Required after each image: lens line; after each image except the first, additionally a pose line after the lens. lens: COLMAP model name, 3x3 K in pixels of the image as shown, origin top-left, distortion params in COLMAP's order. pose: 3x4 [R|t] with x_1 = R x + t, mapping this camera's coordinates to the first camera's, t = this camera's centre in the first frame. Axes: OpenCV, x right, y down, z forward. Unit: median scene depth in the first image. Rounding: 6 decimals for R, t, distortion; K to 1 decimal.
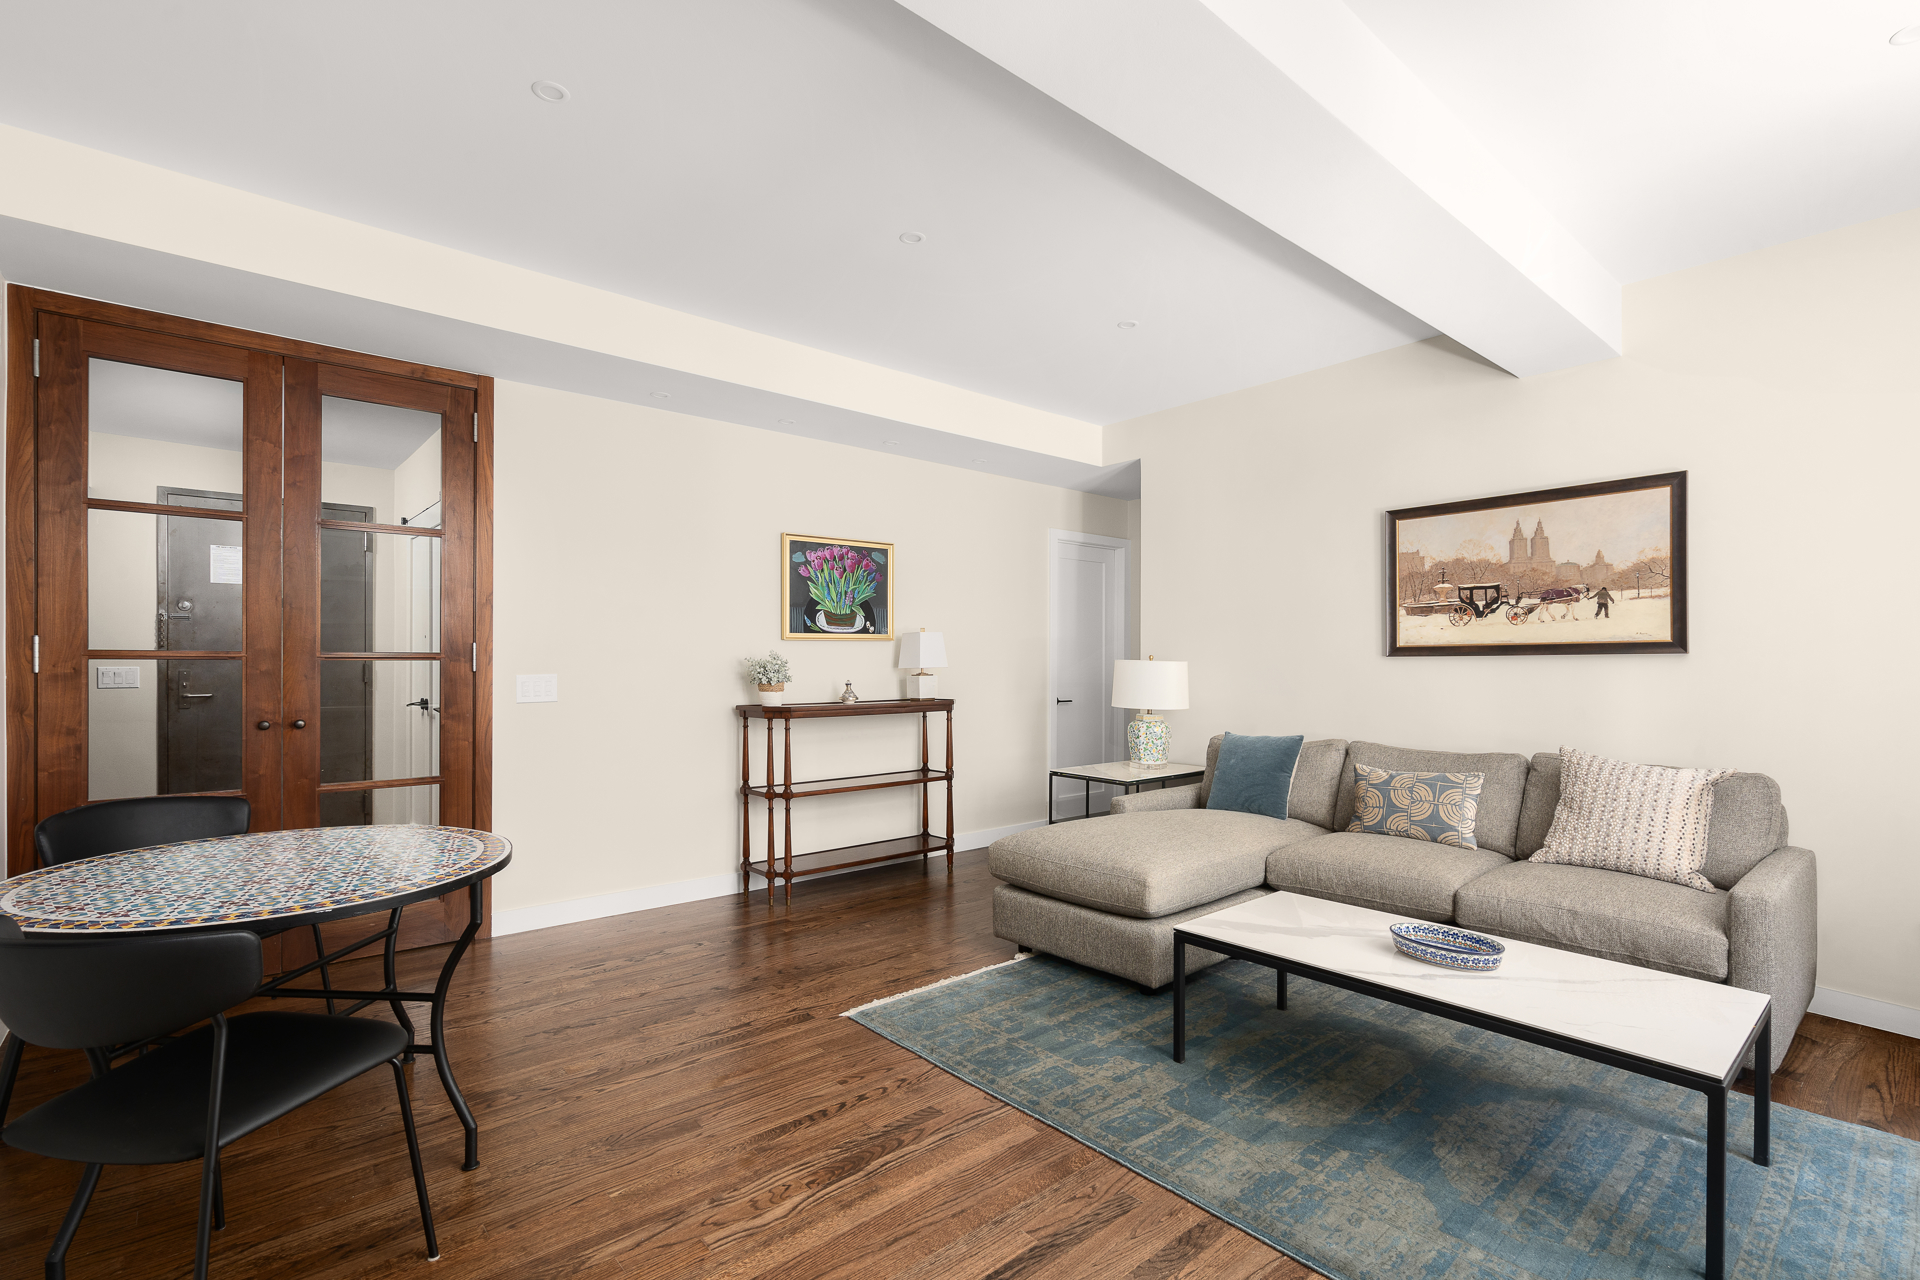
lens RADIAL K [[870.7, 0, 955.4], [0, 870.7, 655.5], [0, 0, 1]] dist [0.001215, 0.000099]
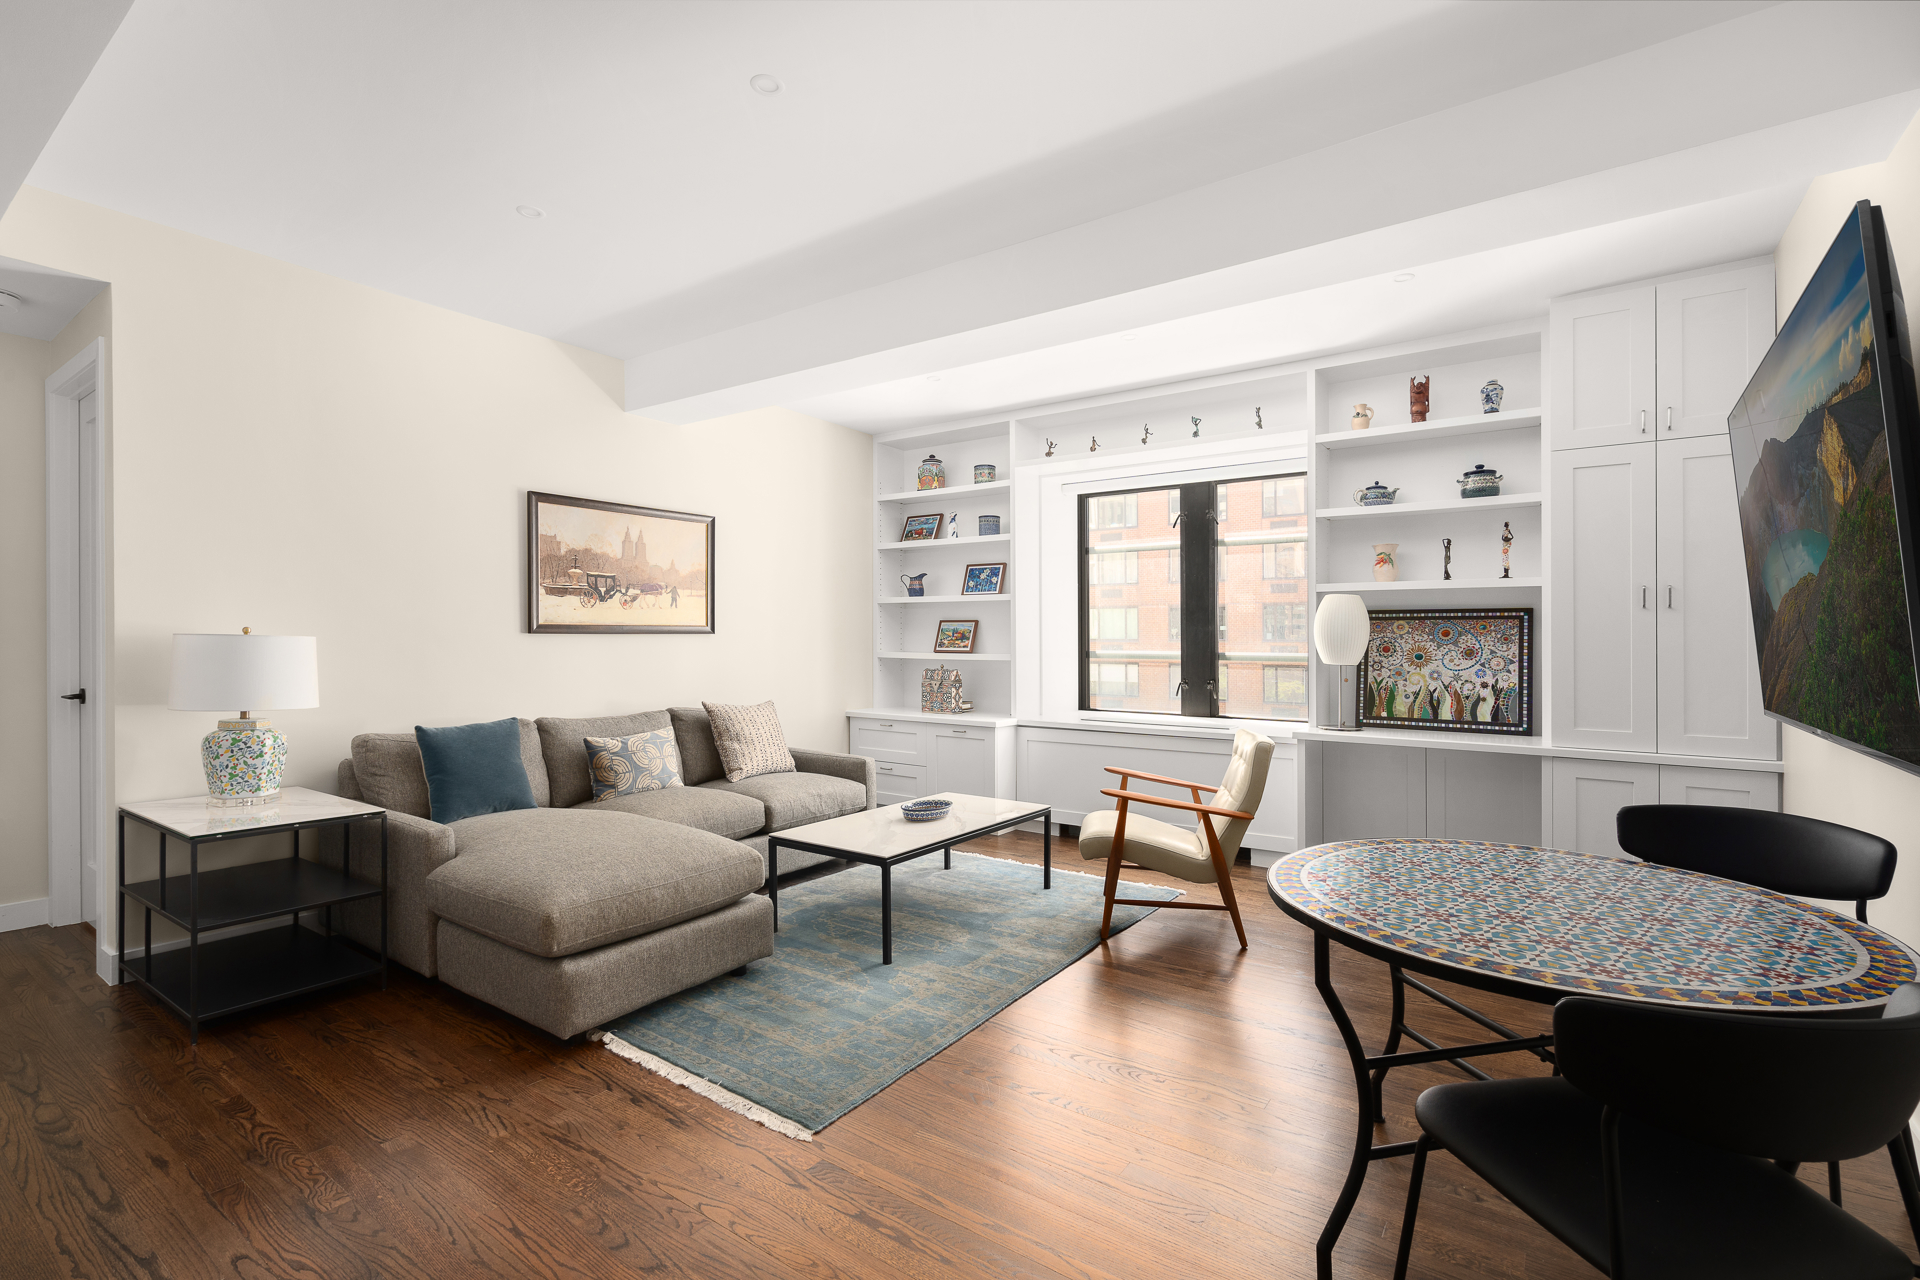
lens RADIAL K [[870.7, 0, 956.2], [0, 870.7, 641.4], [0, 0, 1]] dist [0.001215, 0.000099]
pose [[-0.246857, 0.006361, 0.969031, -0.671912], [-0.003612, 0.999965, -0.007485, 0.017208], [-0.969045, -0.005348, -0.246825, 0.855816]]
